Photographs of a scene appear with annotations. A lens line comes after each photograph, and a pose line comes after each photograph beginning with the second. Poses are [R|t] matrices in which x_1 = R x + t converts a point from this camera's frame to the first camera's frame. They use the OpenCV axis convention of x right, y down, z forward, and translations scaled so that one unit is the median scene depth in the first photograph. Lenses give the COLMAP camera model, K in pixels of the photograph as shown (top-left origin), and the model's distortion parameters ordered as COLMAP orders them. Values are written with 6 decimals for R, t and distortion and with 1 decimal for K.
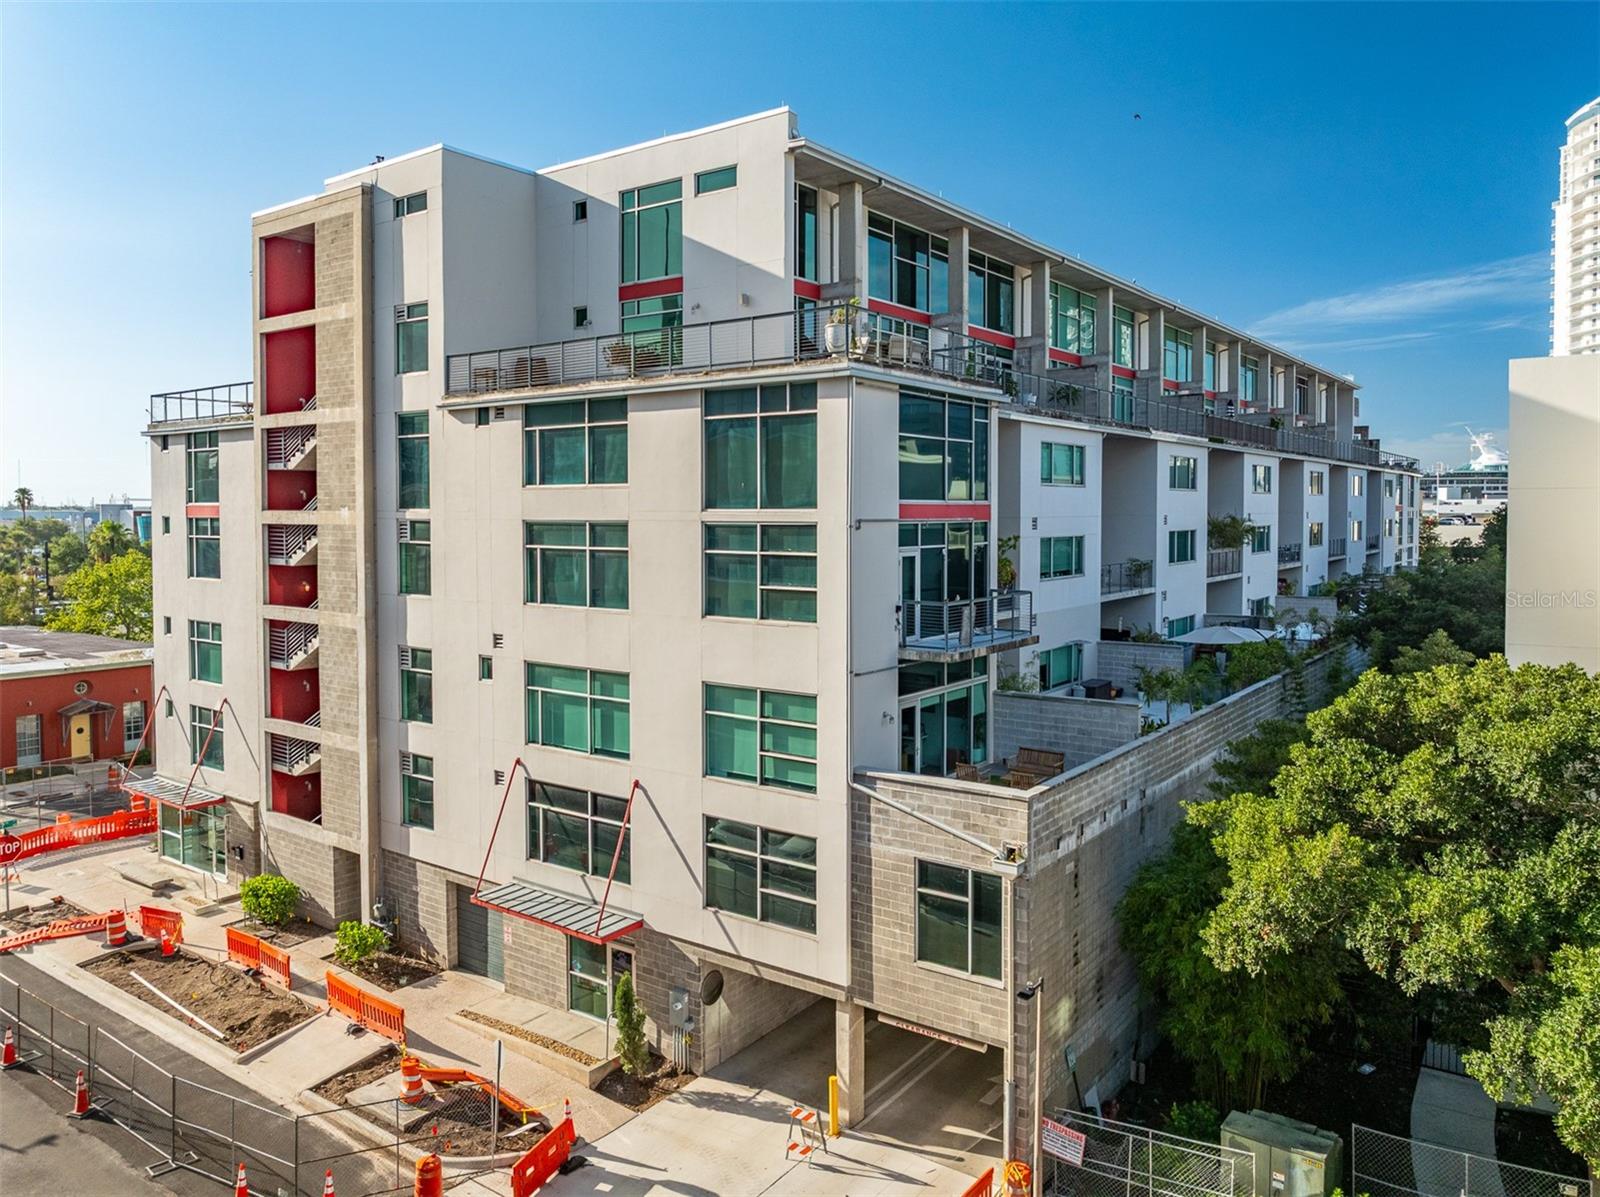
lens RADIAL K [[1149.0, 0, 798.4], [0, 1149.0, 436.1], [0, 0, 1]] dist [-0.022248, 0.000586]
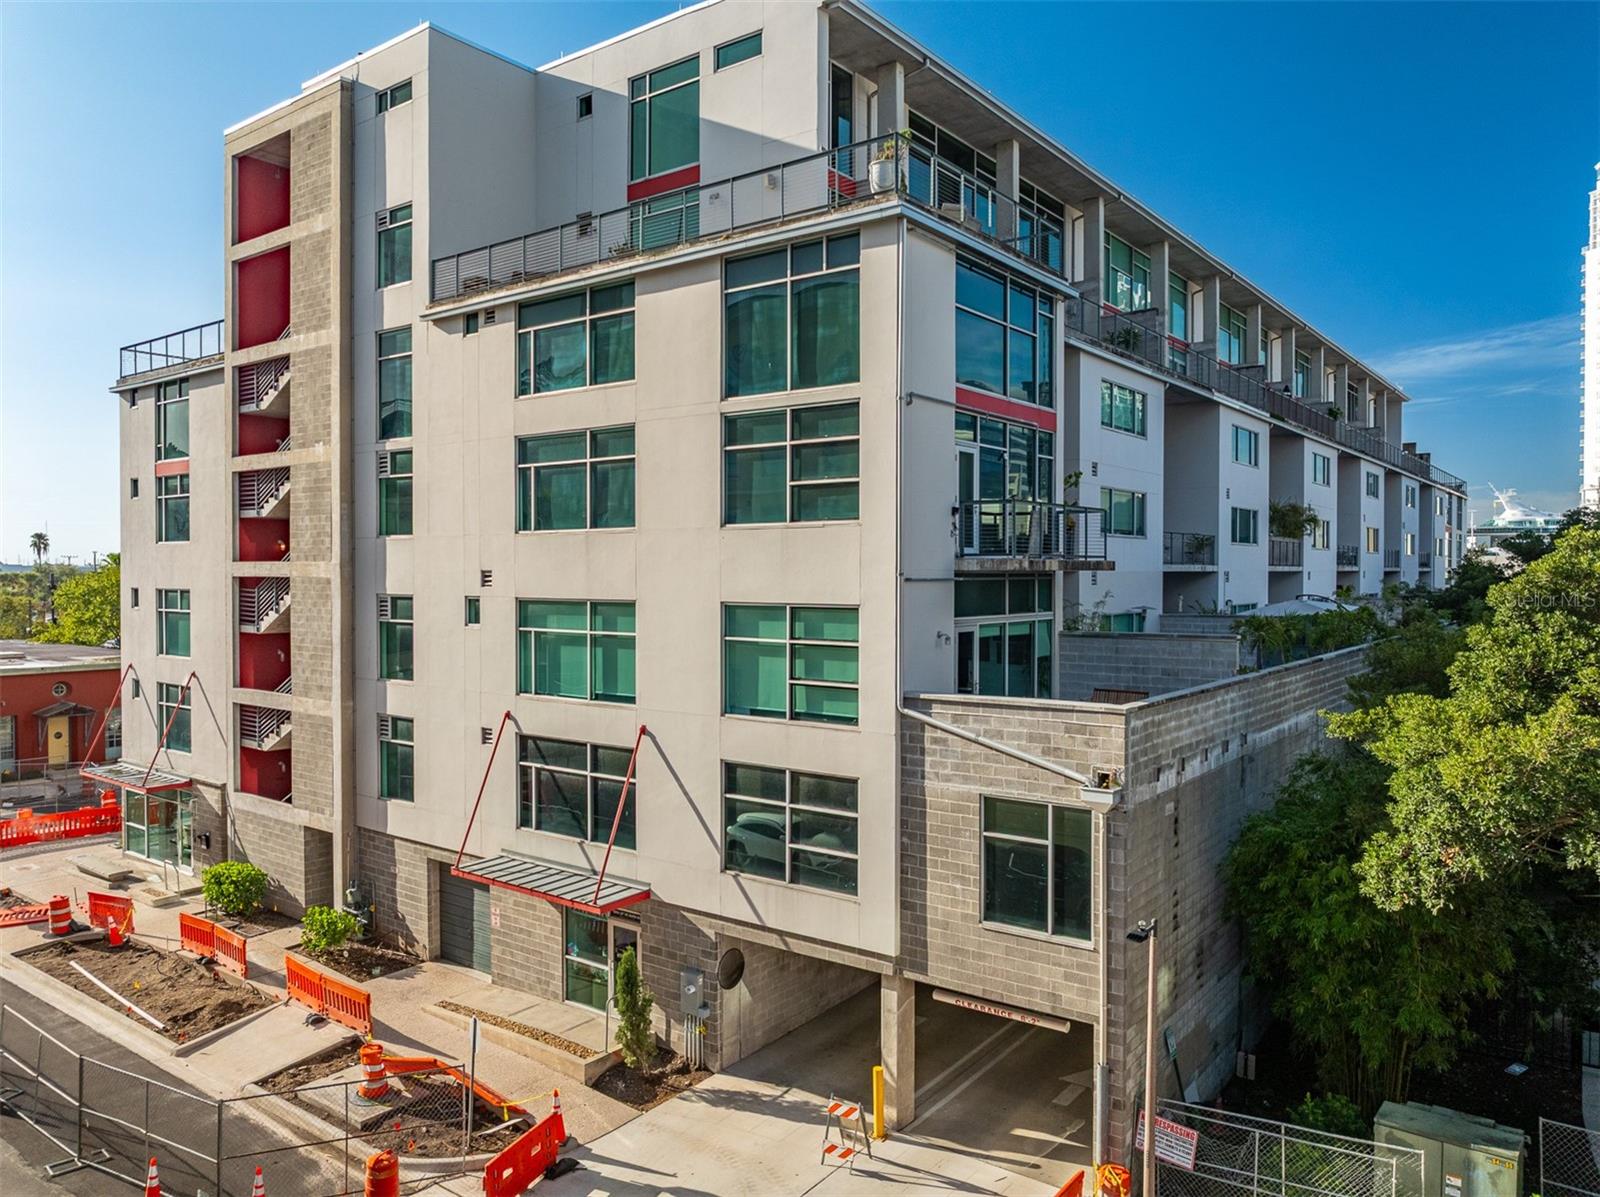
lens RADIAL K [[1143.0, 0, 798.9], [0, 1143.0, 487.3], [0, 0, 1]] dist [-0.026685, 0.007796]
pose [[0.999910, 0.002544, -0.013184, -0.014568], [-0.002673, 0.999949, -0.009760, 0.128912], [0.013158, 0.009794, 0.999865, 0.149122]]
